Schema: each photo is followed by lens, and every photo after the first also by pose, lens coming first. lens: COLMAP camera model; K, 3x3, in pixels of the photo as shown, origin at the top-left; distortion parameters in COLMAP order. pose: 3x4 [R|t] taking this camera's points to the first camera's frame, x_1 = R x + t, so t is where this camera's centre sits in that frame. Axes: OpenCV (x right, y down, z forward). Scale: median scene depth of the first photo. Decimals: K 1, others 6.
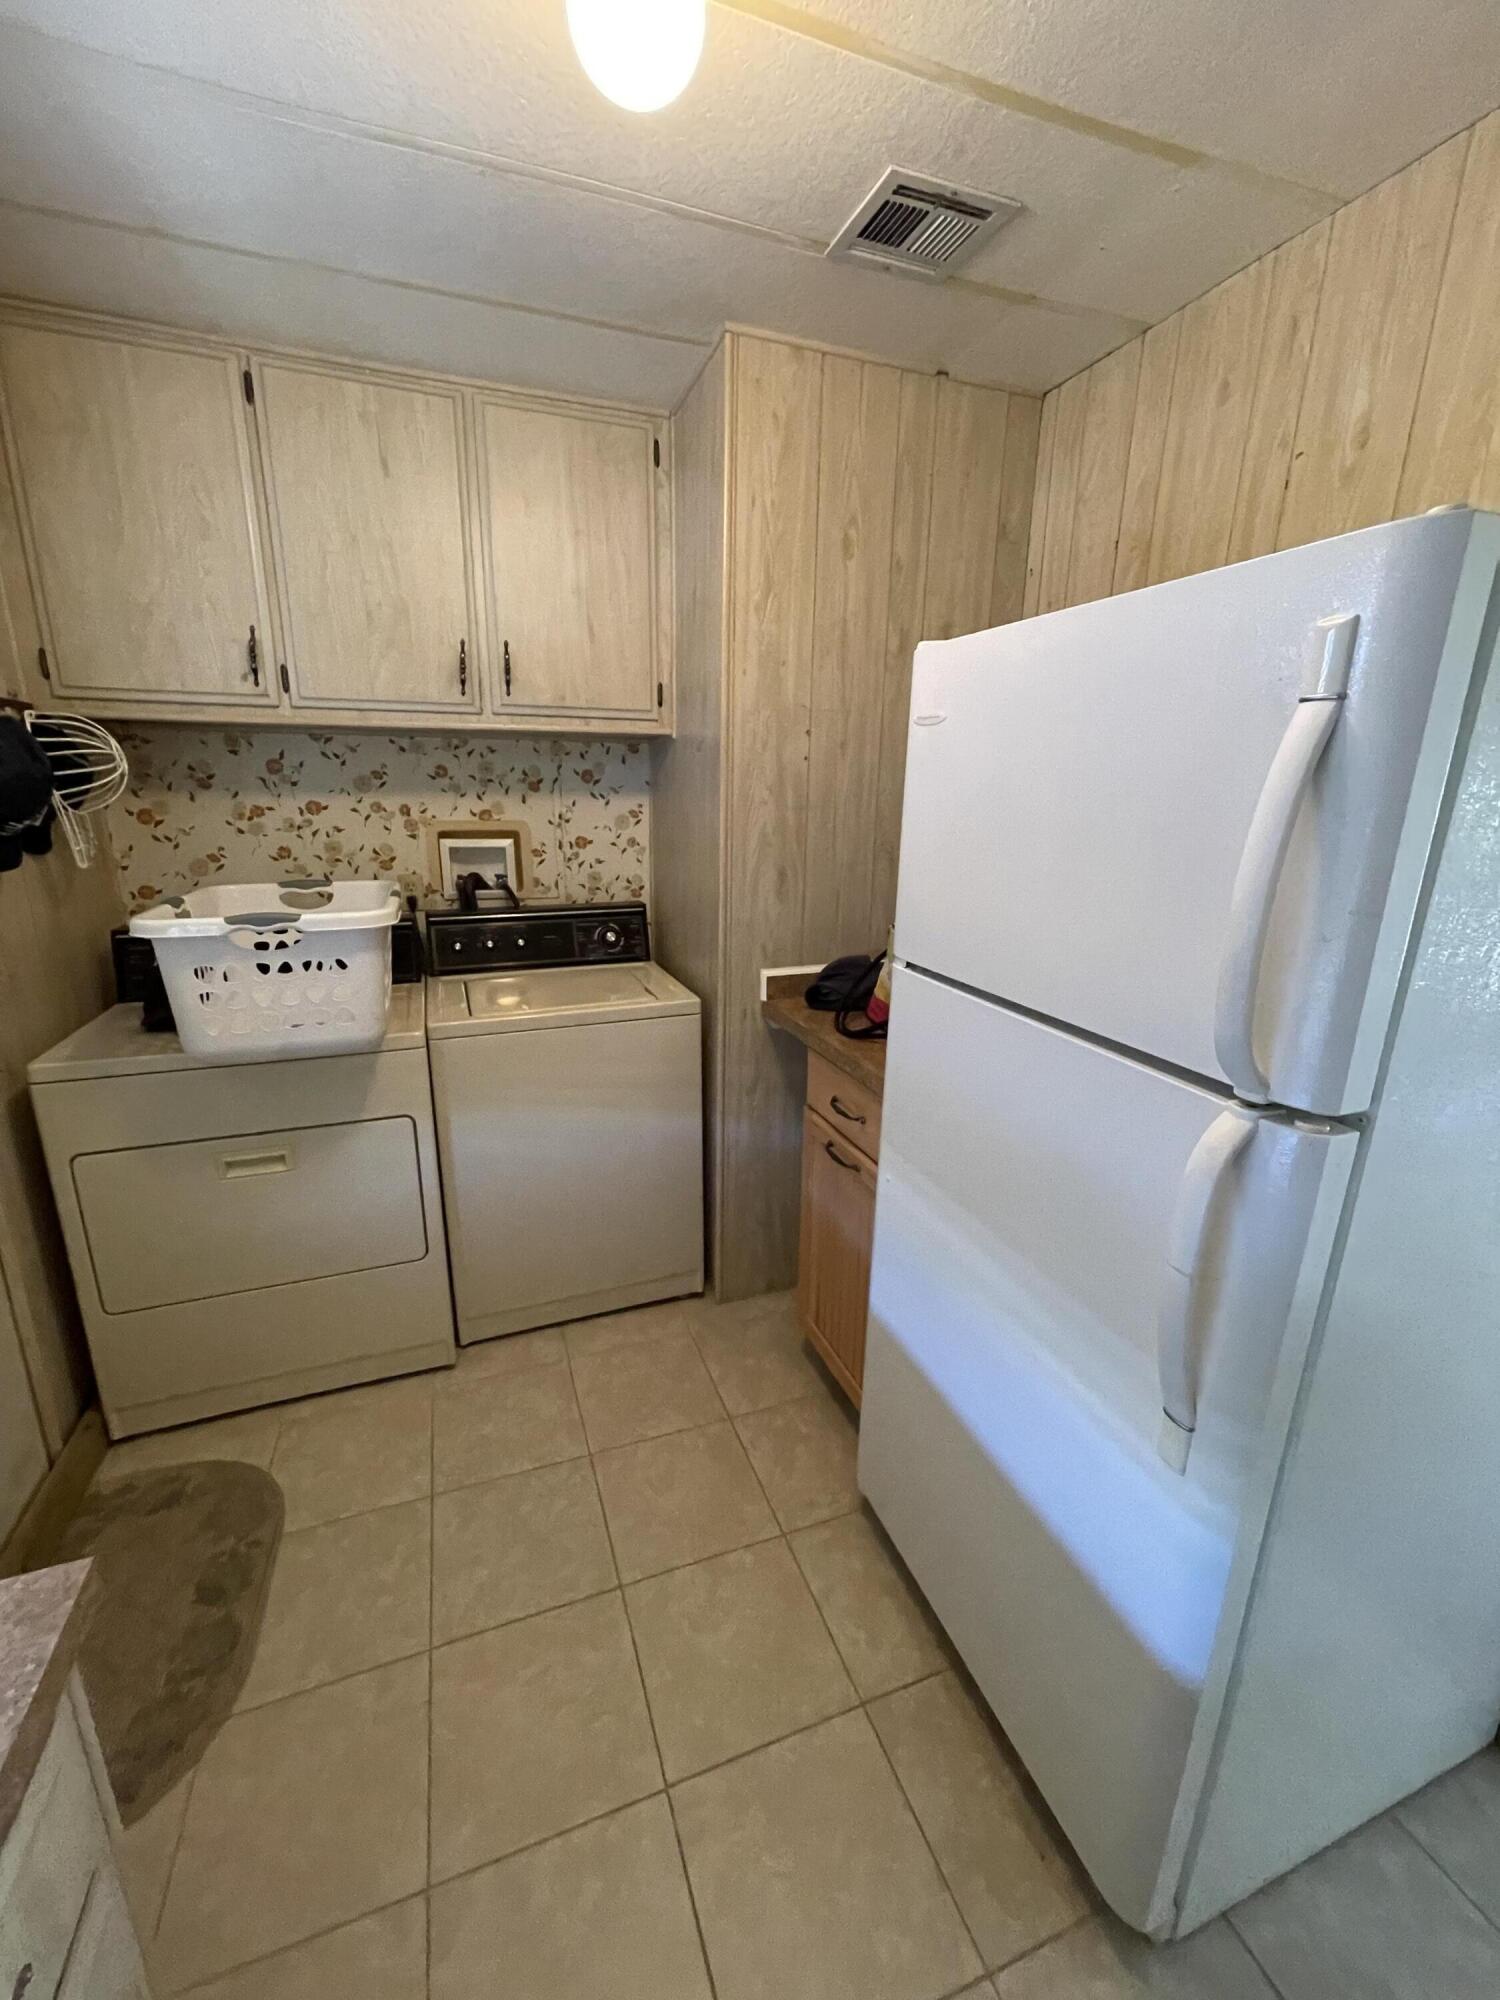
lens RADIAL K [[735.9, 0, 670.5], [0, 735.9, 987.8], [0, 0, 1]] dist [-0.000916, 0.000031]
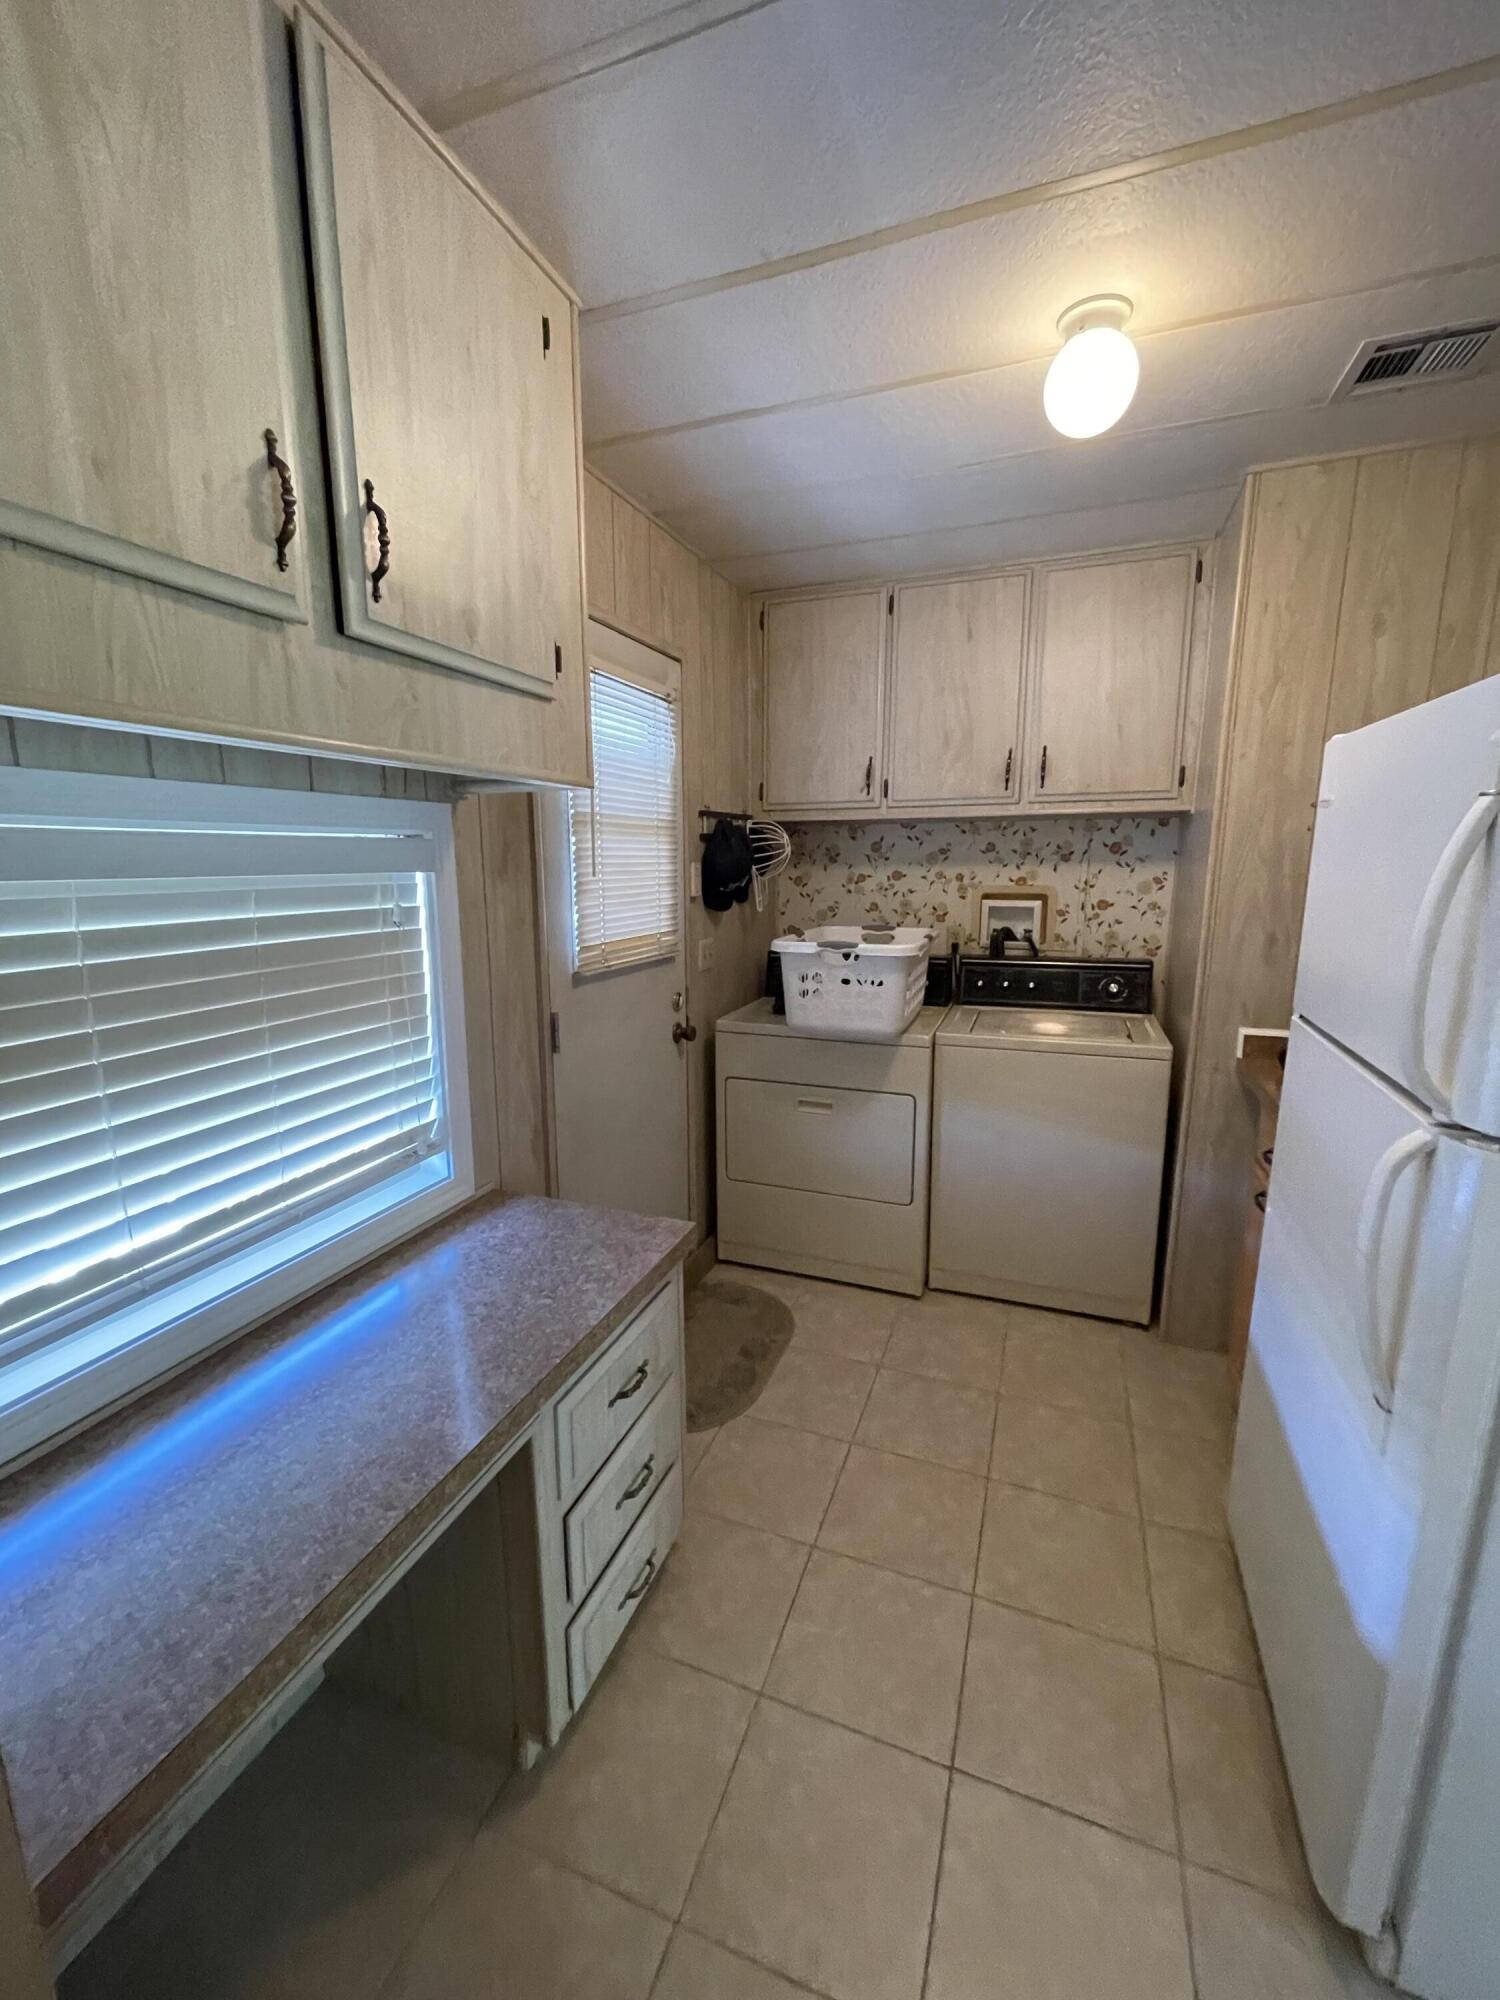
lens RADIAL K [[804.2, 0, 745.5], [0, 804.2, 1001.5], [0, 0, 1]] dist [-0.001168, -0.000275]
pose [[0.746698, 0.102561, -0.657209, 0.345087], [-0.155340, 0.987608, -0.022371, 0.073499], [0.646770, 0.118795, 0.753377, -0.321573]]
